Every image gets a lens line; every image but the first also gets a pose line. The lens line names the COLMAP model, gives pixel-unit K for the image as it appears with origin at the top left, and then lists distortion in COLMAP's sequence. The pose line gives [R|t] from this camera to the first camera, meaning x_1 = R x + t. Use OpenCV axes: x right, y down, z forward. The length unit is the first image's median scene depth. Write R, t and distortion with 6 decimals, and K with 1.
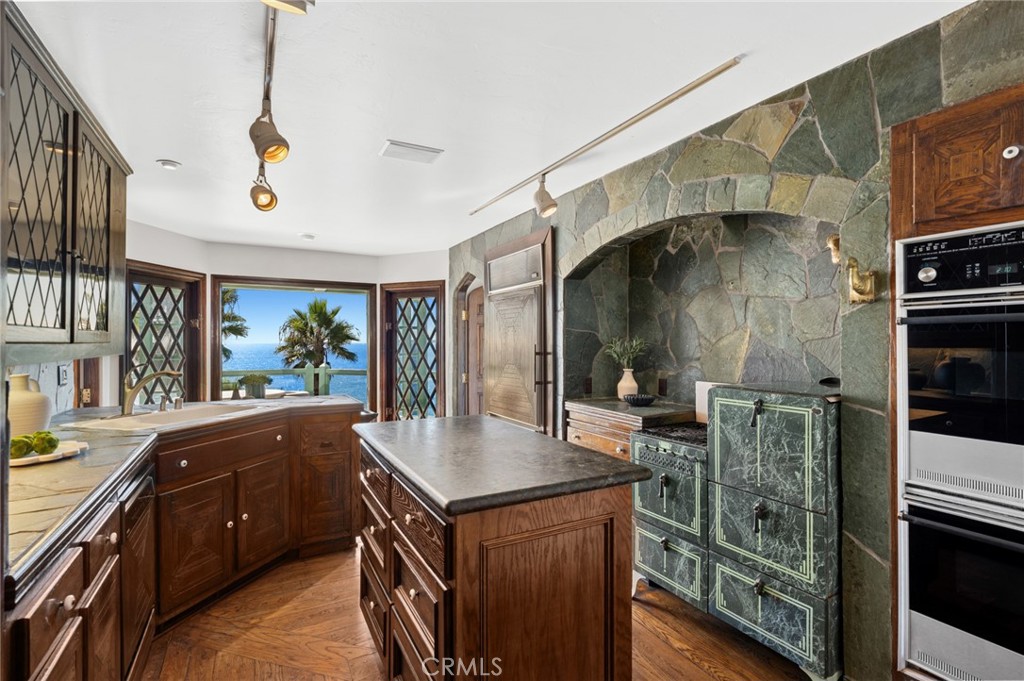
lens RADIAL K [[478.9, 0, 512.0], [0, 478.9, 340.5], [0, 0, 1]] dist [0.001157, -0.000780]
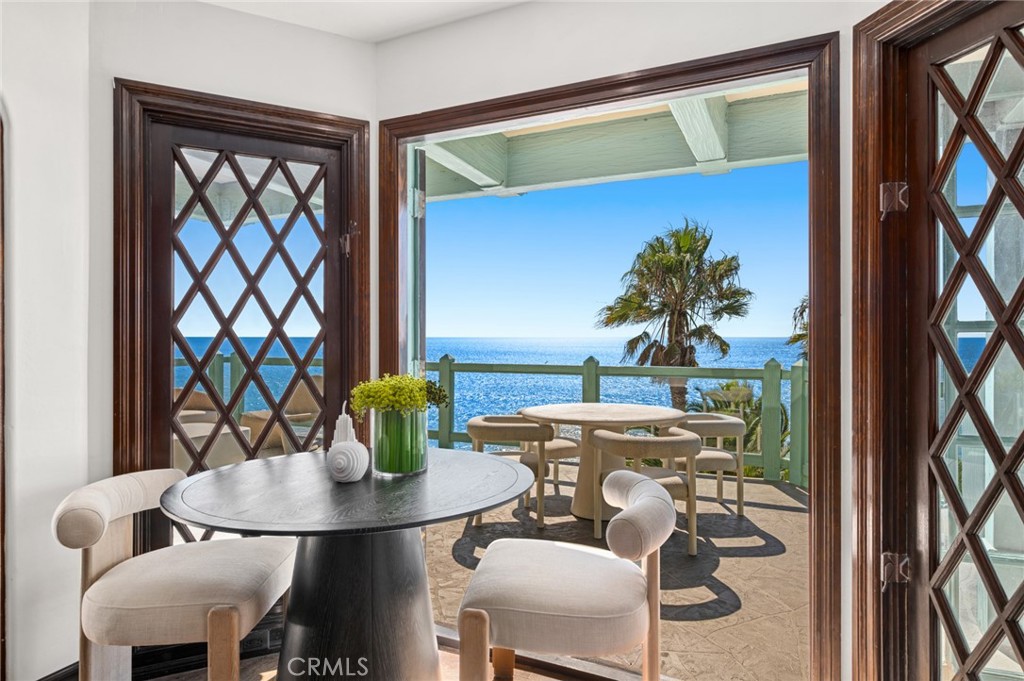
lens RADIAL K [[615.4, 0, 512.0], [0, 615.4, 340.5], [0, 0, 1]] dist [0.000016, 0.000044]
pose [[0.580718, 0.007493, -0.814070, -0.148337], [0.004042, 0.999919, 0.012087, 0.040217], [0.814095, -0.010310, 0.580641, 0.808089]]
